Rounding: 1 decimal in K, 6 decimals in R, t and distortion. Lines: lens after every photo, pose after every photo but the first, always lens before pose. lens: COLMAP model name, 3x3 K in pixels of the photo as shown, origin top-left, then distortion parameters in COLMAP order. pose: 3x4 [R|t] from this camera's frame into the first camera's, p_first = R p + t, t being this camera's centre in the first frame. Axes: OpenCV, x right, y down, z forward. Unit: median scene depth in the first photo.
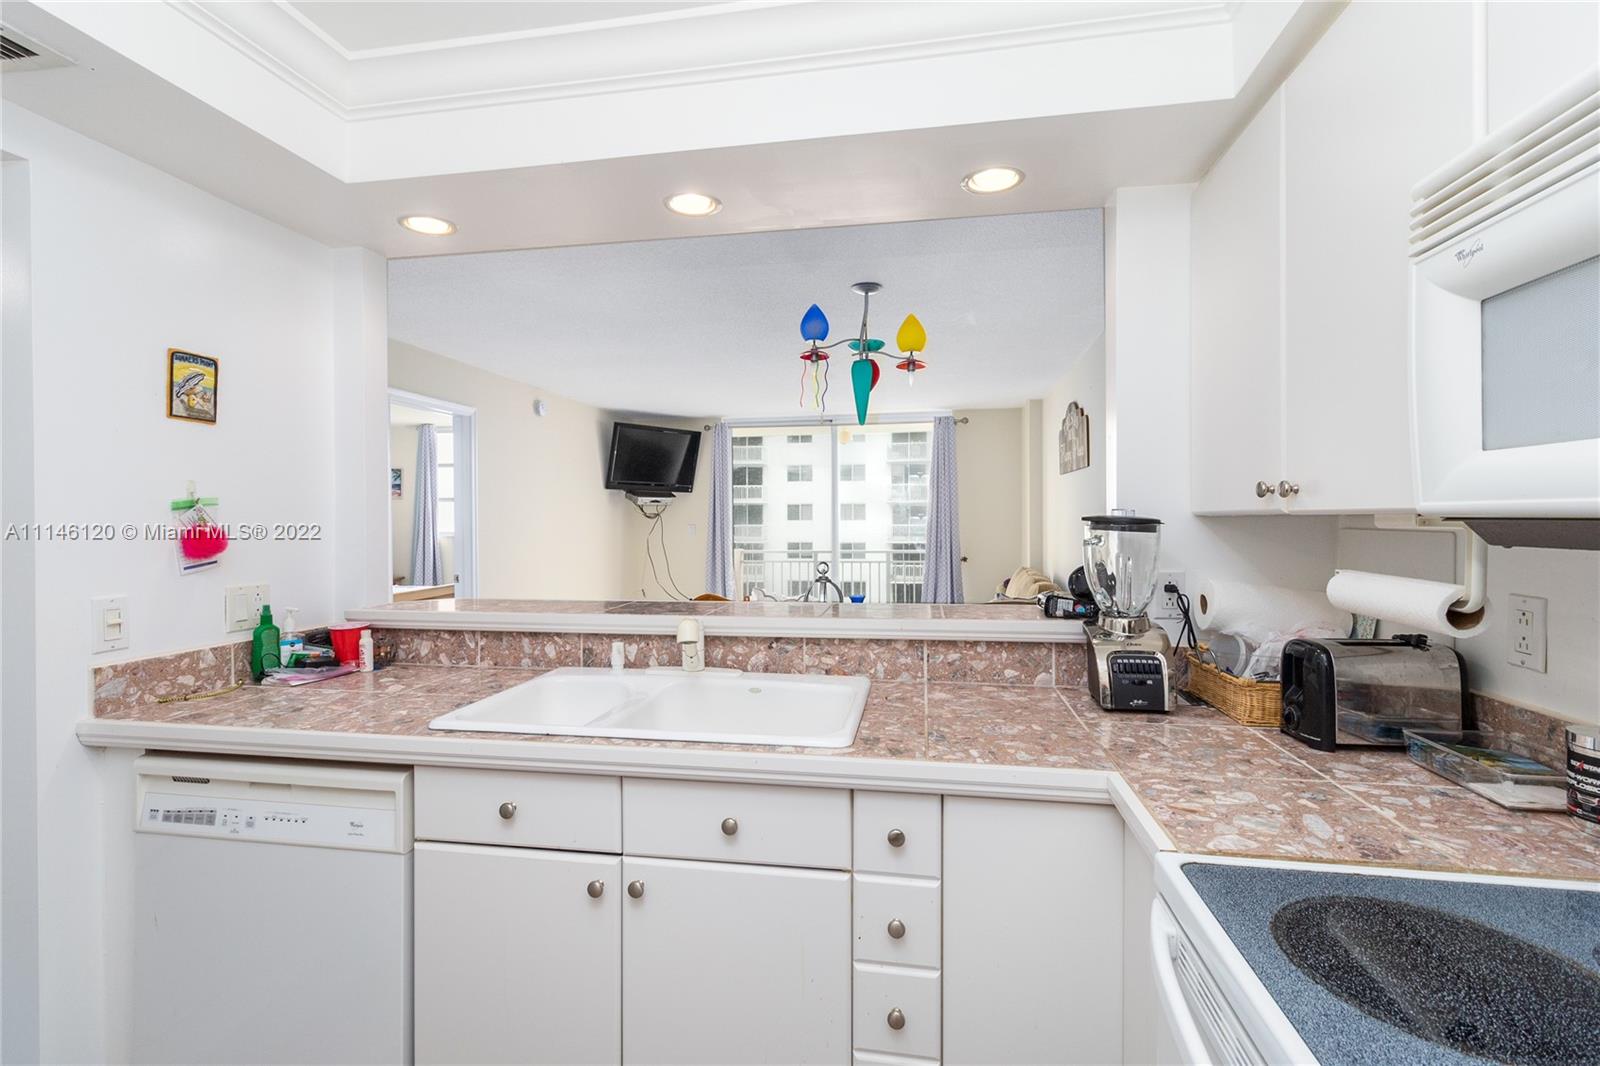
lens RADIAL K [[738.5, 0, 798.0], [0, 738.5, 528.4], [0, 0, 1]] dist [0.002426, 0.000551]
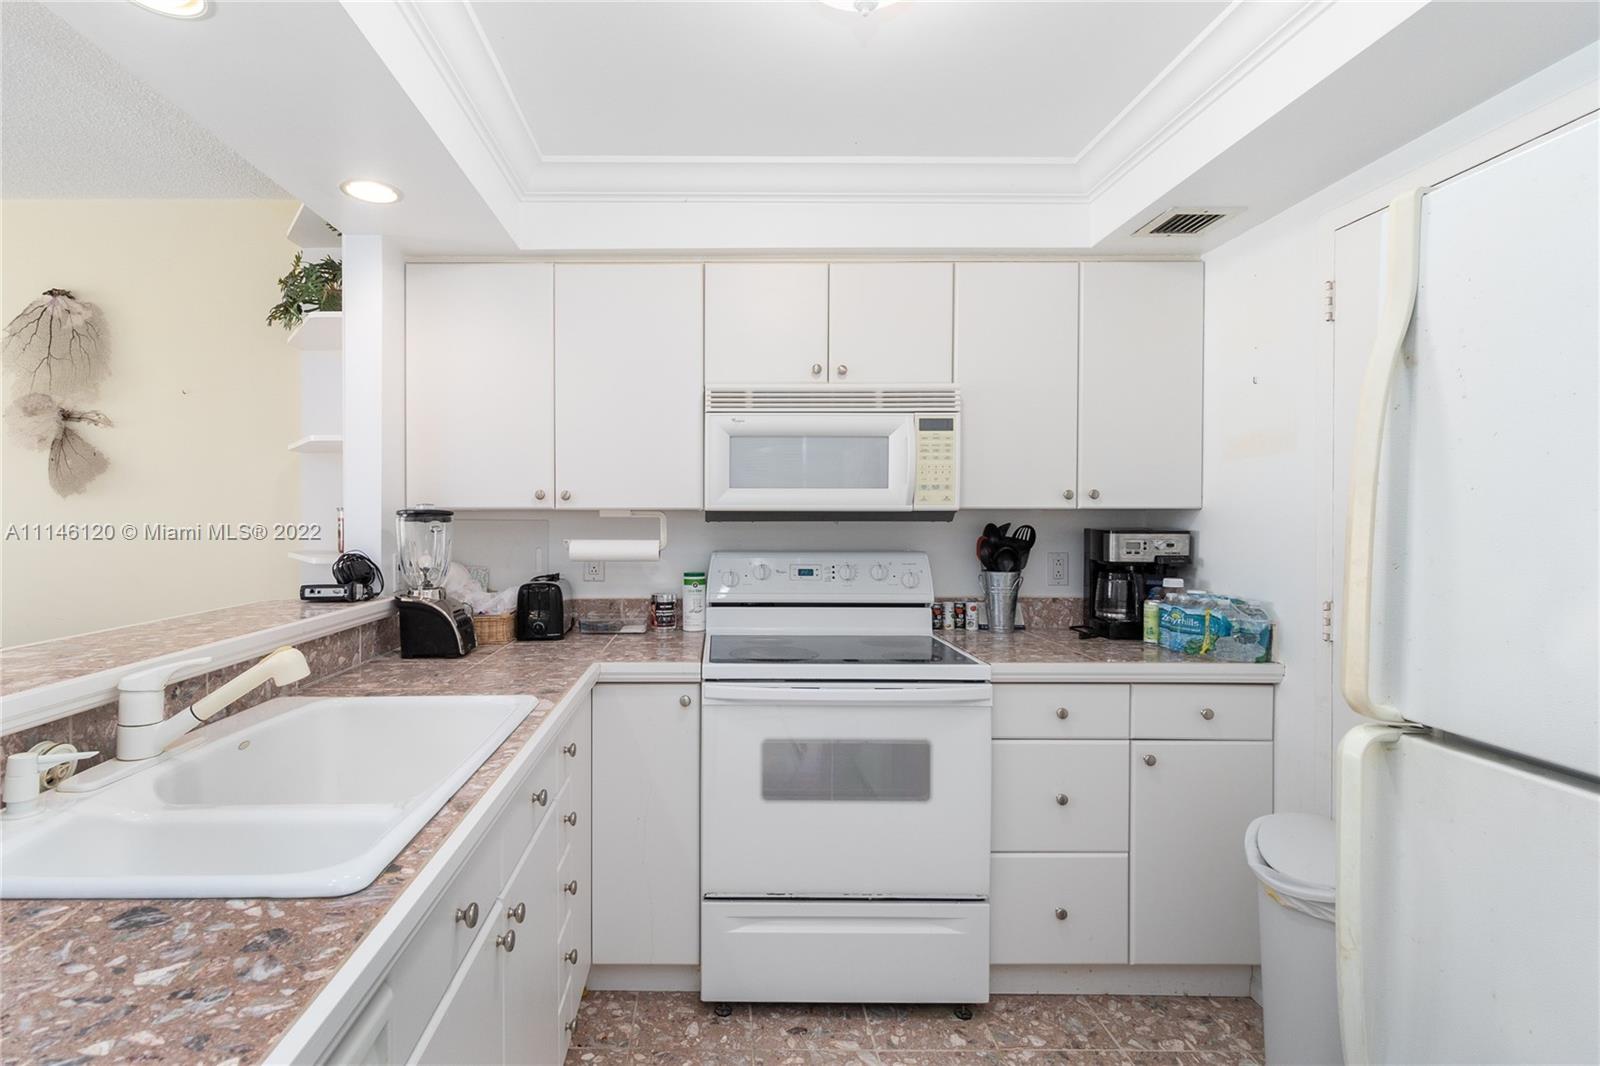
lens RADIAL K [[738.5, 0, 797.4], [0, 738.5, 523.4], [0, 0, 1]] dist [0.002426, 0.000551]
pose [[-0.174506, -0.020339, 0.984446, -1.011671], [0.011207, 0.999681, 0.022640, -0.017552], [-0.984592, 0.014984, -0.174223, 0.644730]]
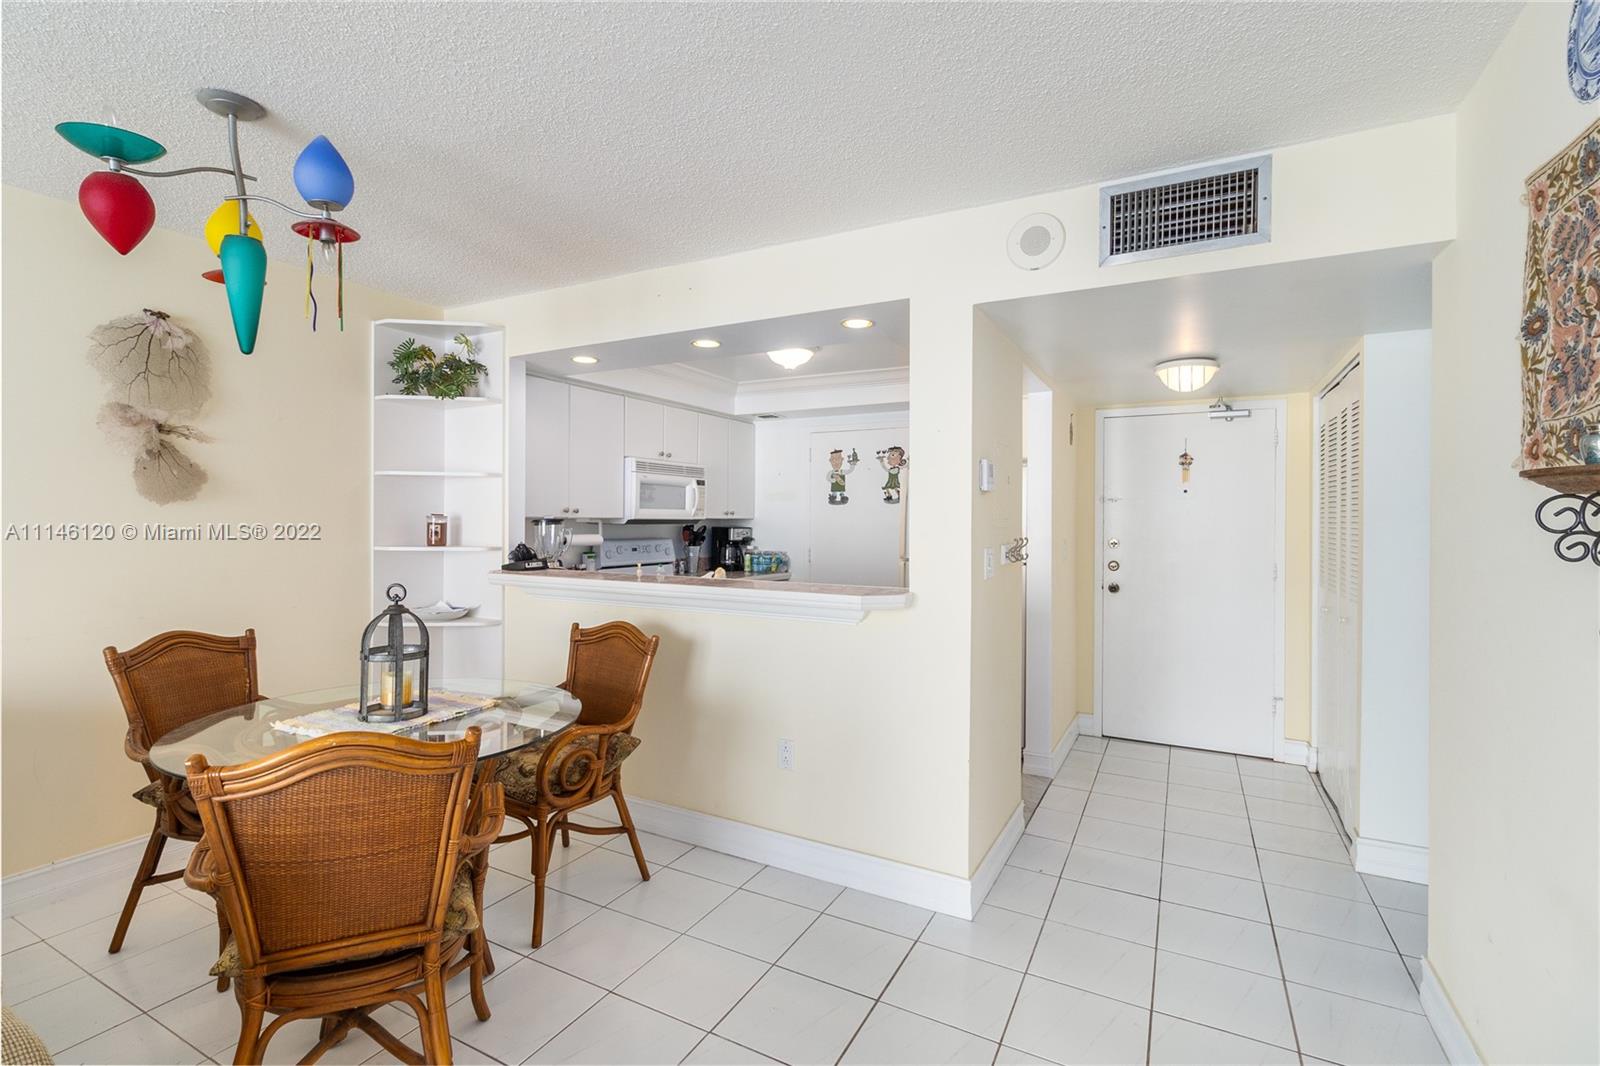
lens RADIAL K [[738.5, 0, 791.0], [0, 738.5, 525.4], [0, 0, 1]] dist [0.002426, 0.000551]
pose [[-0.947874, -0.015266, 0.318278, -1.109149], [-0.008651, 0.999716, 0.022187, -0.058966], [-0.318527, 0.018277, -0.947738, 3.260347]]
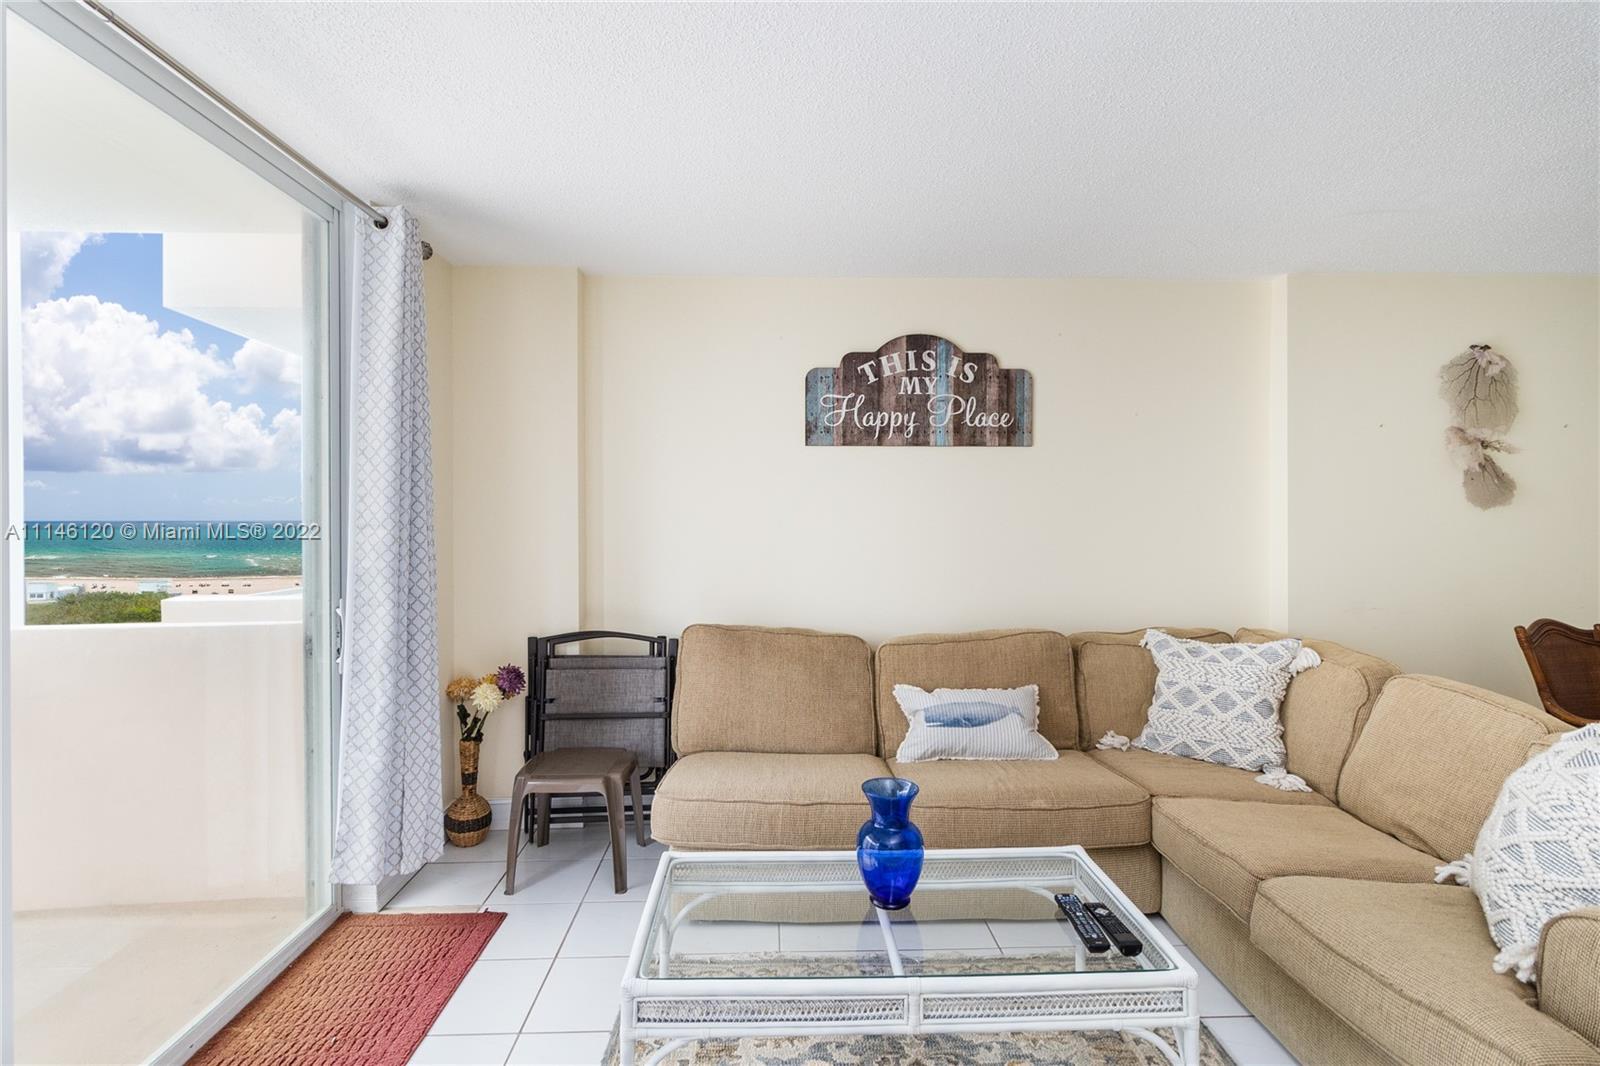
lens RADIAL K [[789.4, 0, 796.4], [0, 789.4, 523.0], [0, 0, 1]] dist [-0.003292, -0.002694]
pose [[-0.204105, -0.015814, 0.978821, -0.874206], [0.012546, 0.999745, 0.018768, -0.084444], [-0.978869, 0.016111, -0.203854, 4.448265]]
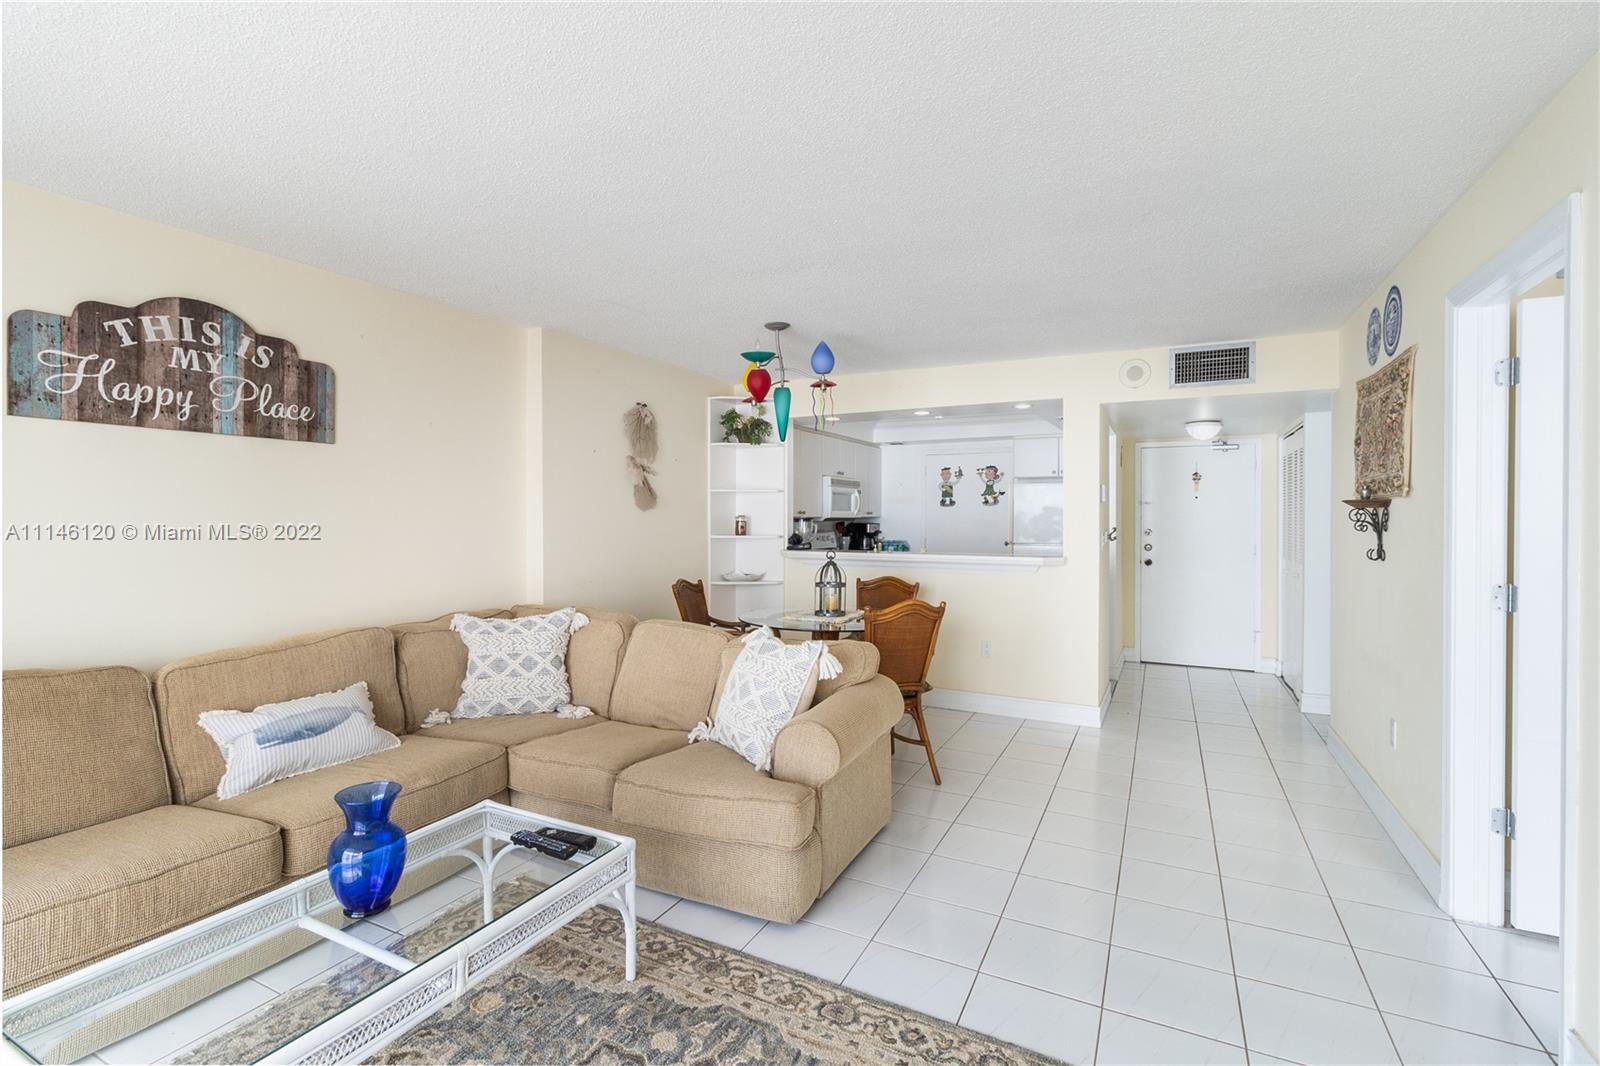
lens RADIAL K [[738.5, 0, 793.5], [0, 738.5, 526.0], [0, 0, 1]] dist [0.002426, 0.000551]
pose [[-0.956037, -0.011810, 0.293007, -0.637063], [-0.004003, 0.999621, 0.027232, -0.083641], [-0.293217, 0.024862, -0.955722, 4.964795]]
